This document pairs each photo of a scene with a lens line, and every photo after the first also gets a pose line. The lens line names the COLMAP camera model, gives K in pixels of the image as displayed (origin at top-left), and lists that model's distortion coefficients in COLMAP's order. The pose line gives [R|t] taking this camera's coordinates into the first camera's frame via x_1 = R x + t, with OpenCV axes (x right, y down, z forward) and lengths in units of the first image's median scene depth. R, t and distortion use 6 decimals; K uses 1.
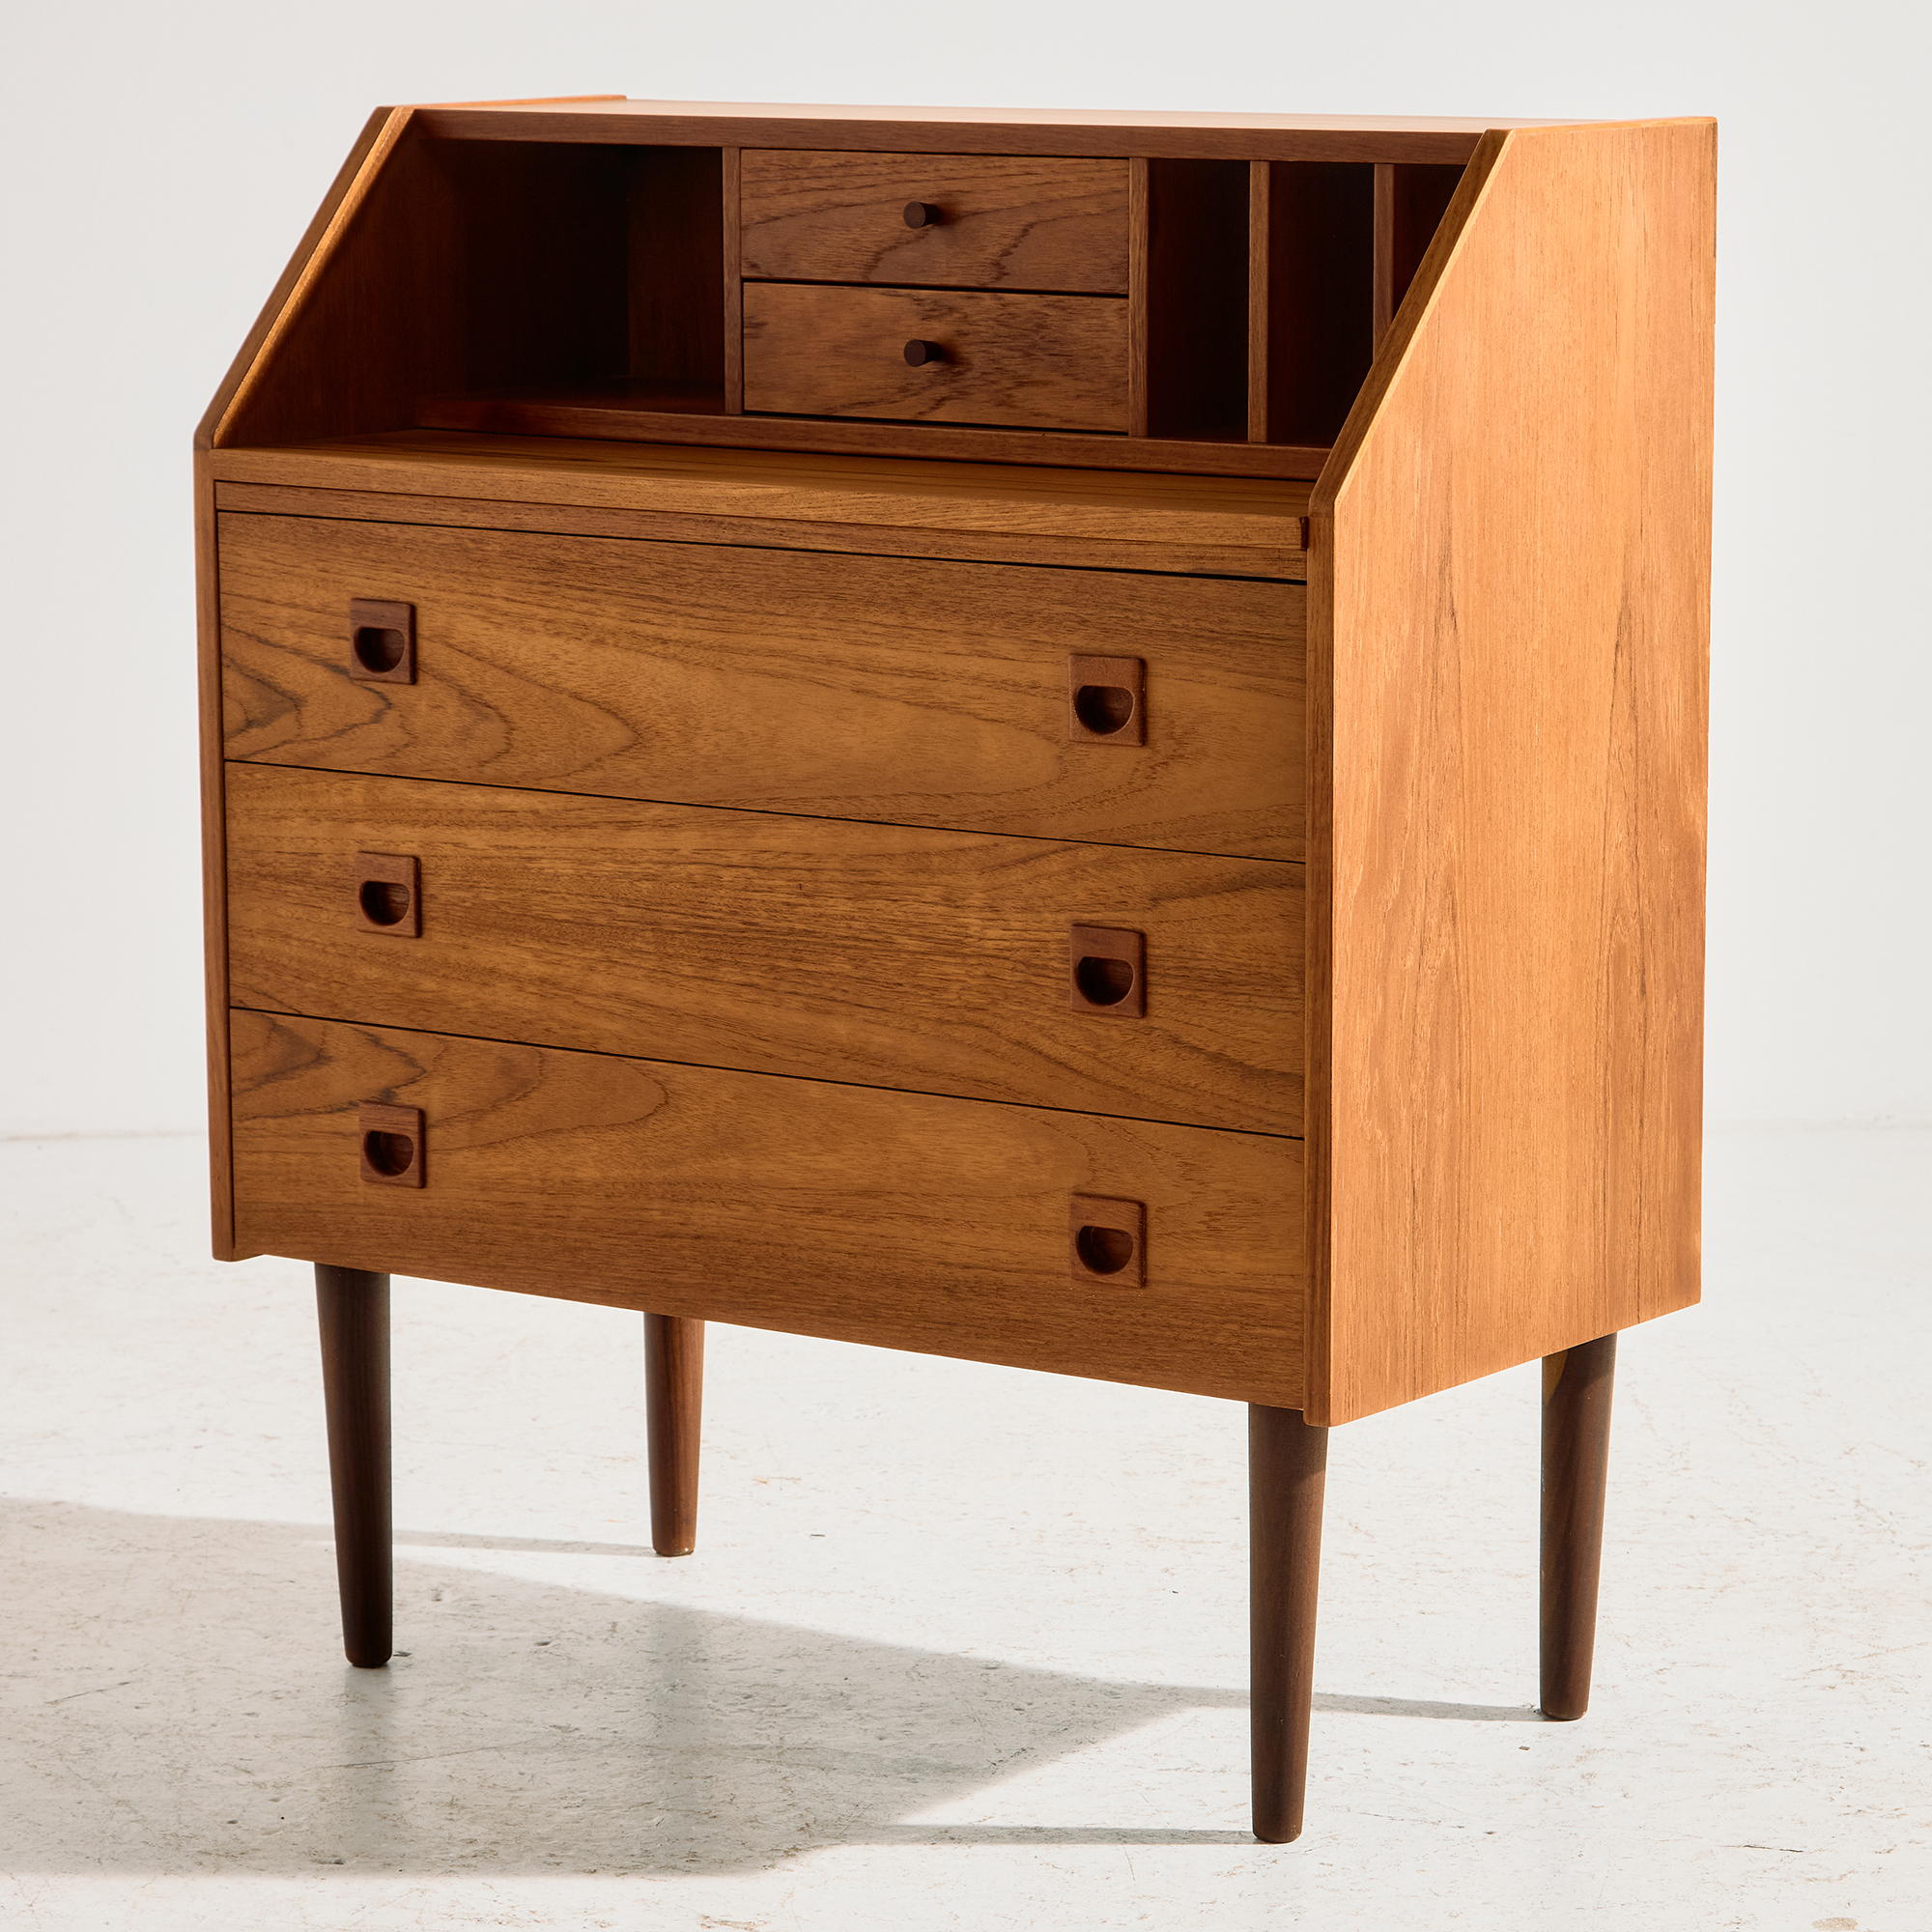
lens RADIAL K [[6711.3, 0, 964.7], [0, 6711.3, 962.8], [0, 0, 1]] dist [0.046260, 0.000000]
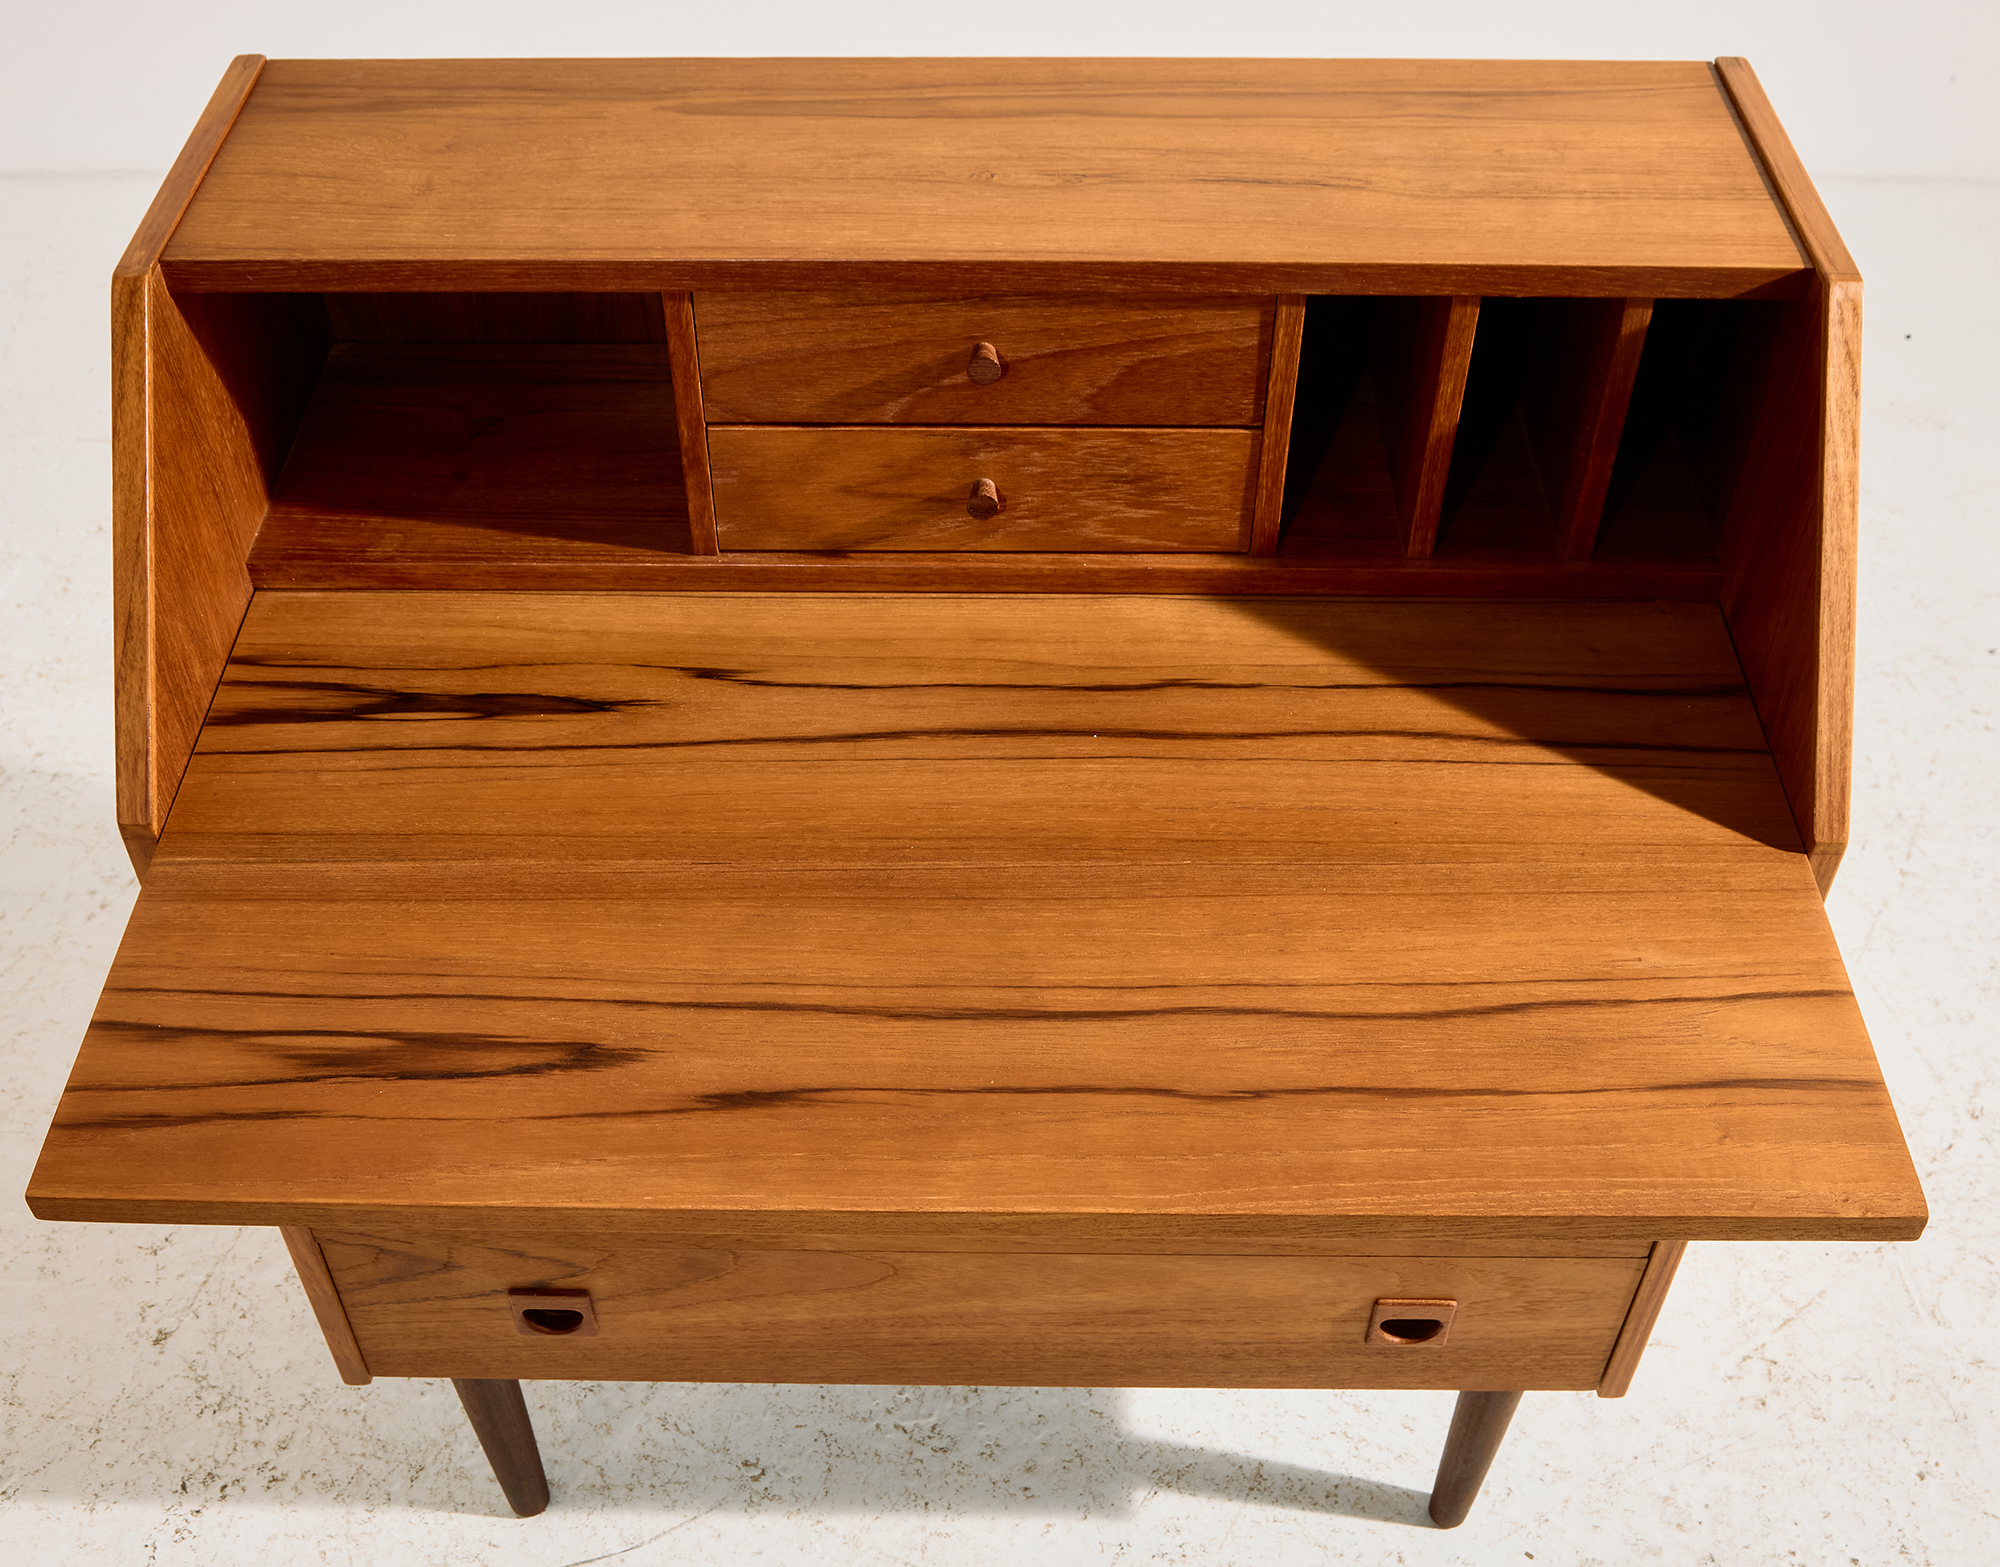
lens RADIAL K [[2157.7, 0, 963.1], [0, 2157.7, 794.0], [0, 0, 1]] dist [-0.035106, 0.000000]
pose [[0.821558, -0.401516, 0.404755, -0.140031], [0.089594, 0.792045, 0.603852, -0.234849], [-0.563041, -0.459836, 0.686685, 0.811410]]
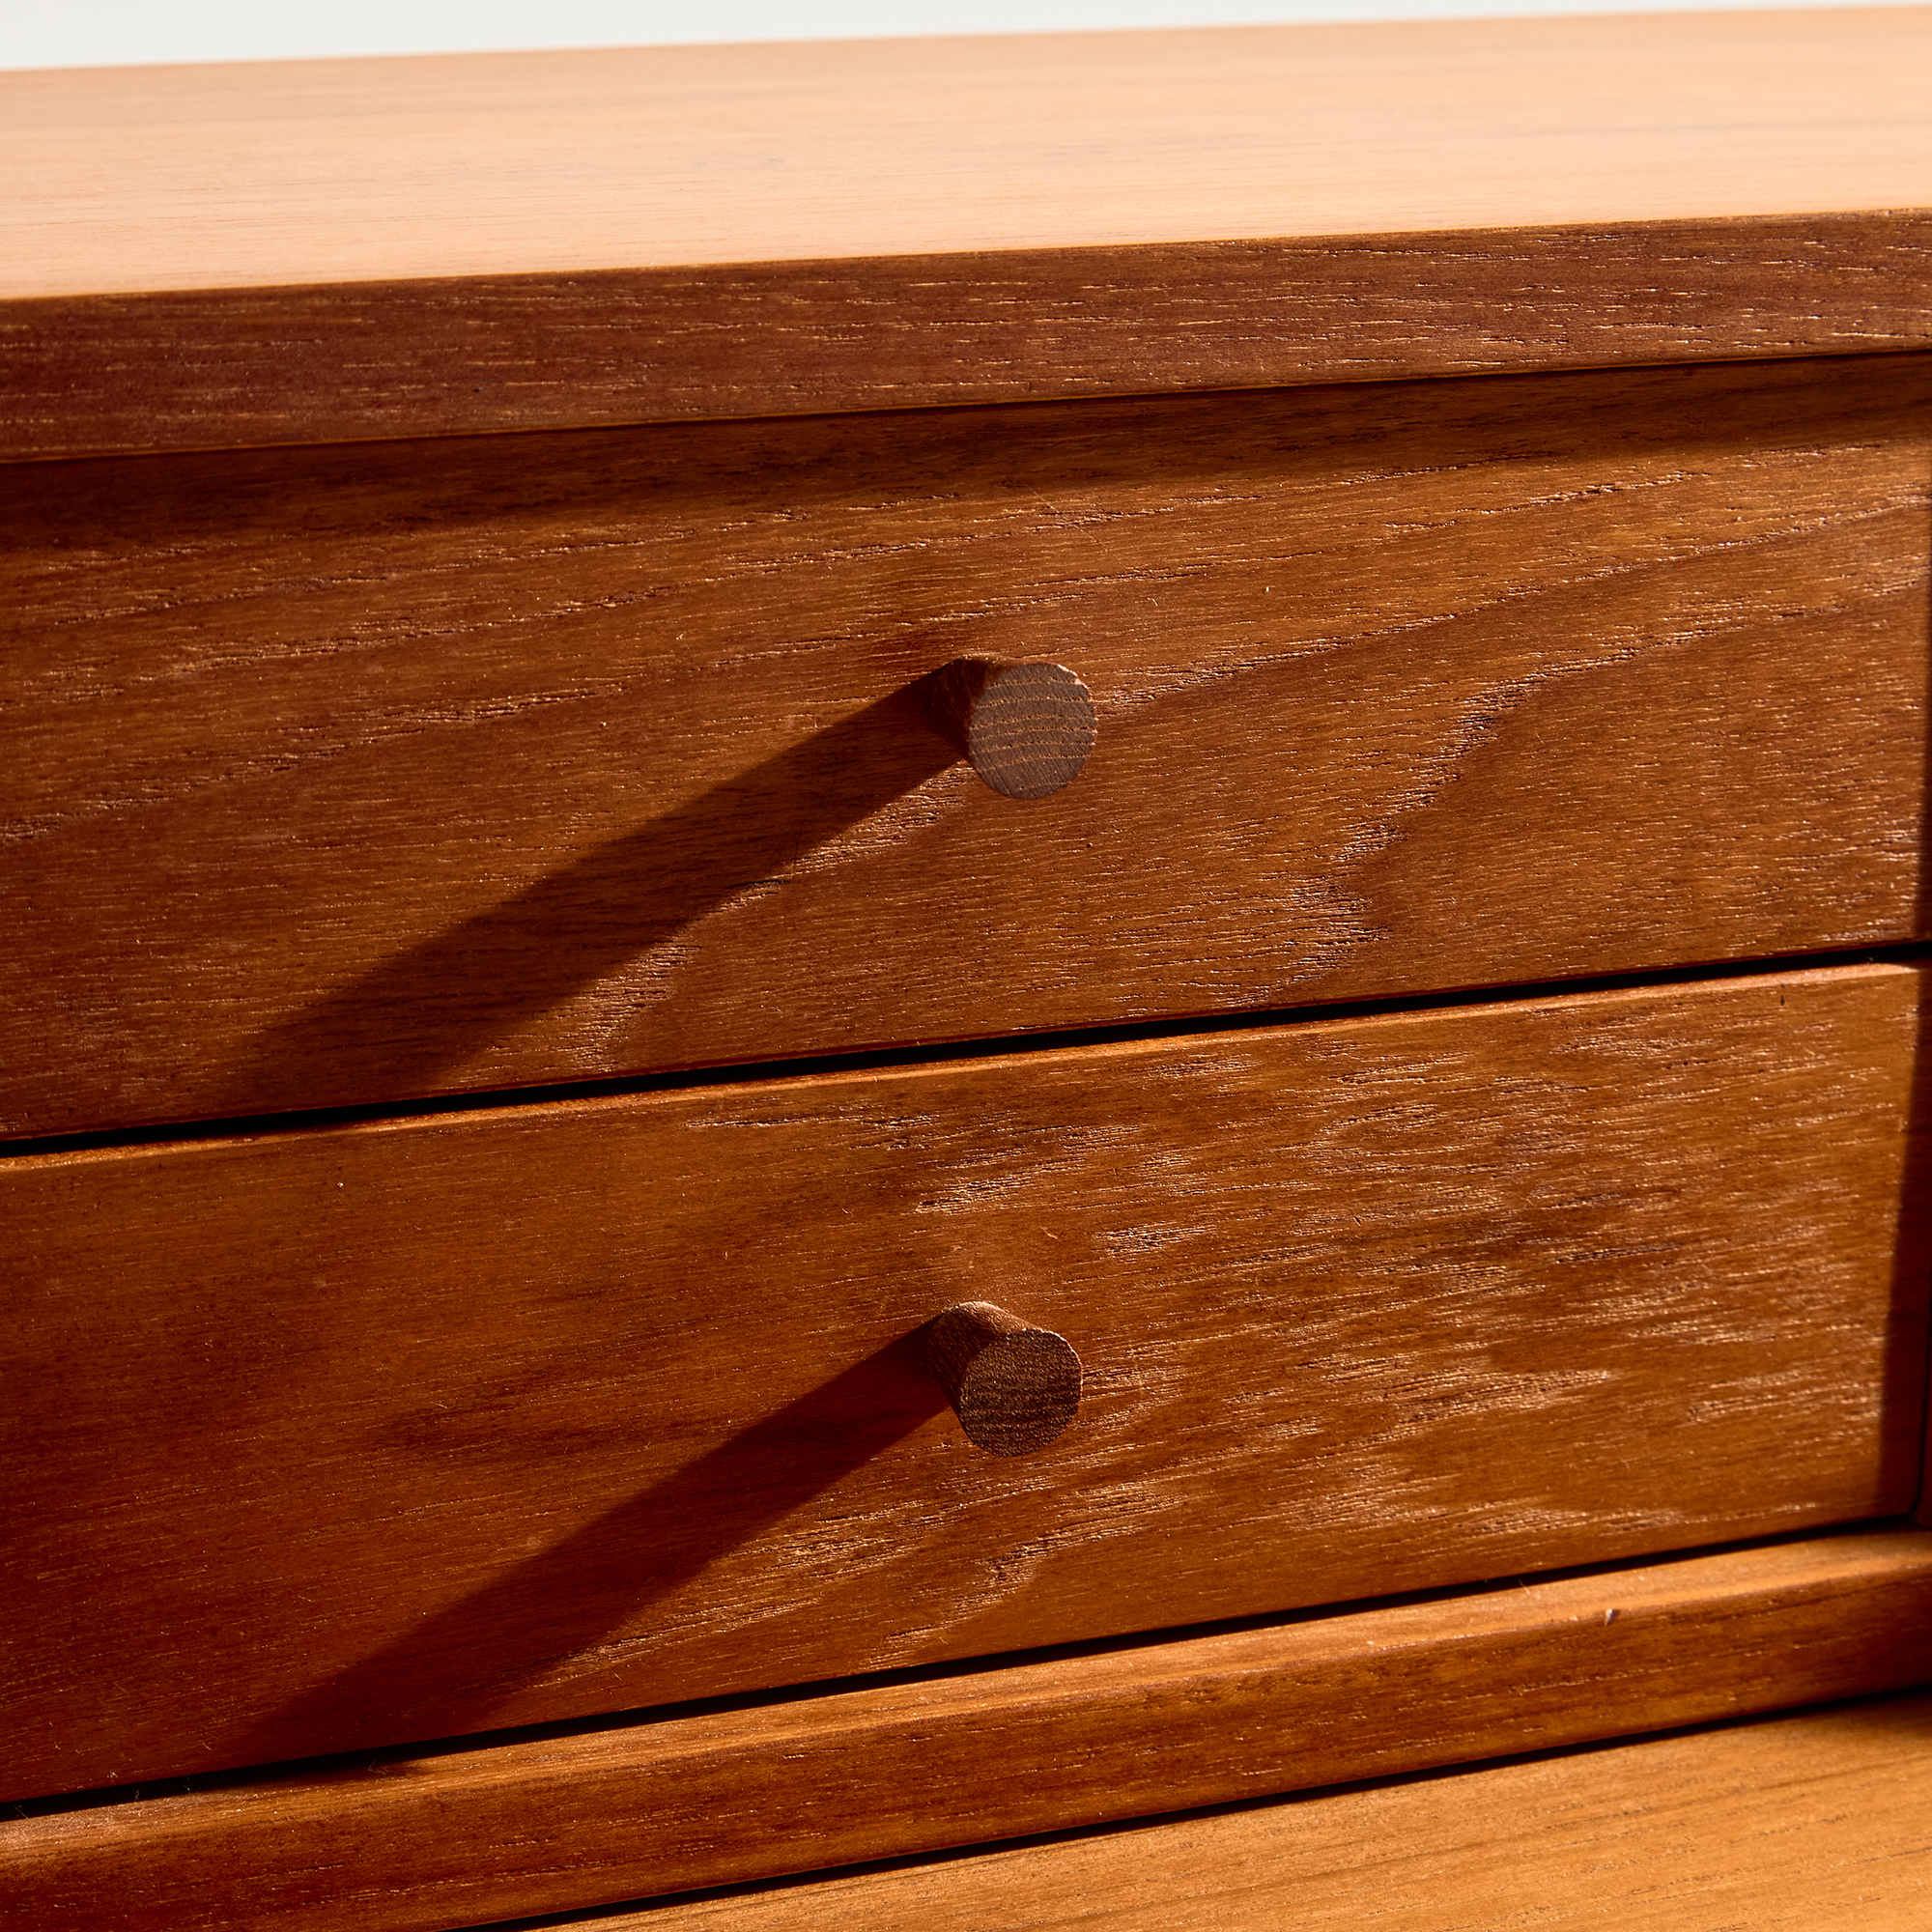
lens RADIAL K [[5620.7, 0, 963.2], [0, 5620.7, 973.2], [0, 0, 1]] dist [-0.098833, 0.000000]
pose [[0.518578, -0.225265, 0.824823, -0.149158], [0.114116, 0.974275, 0.194335, -0.139495], [-0.847381, -0.006652, 0.530944, 0.931793]]
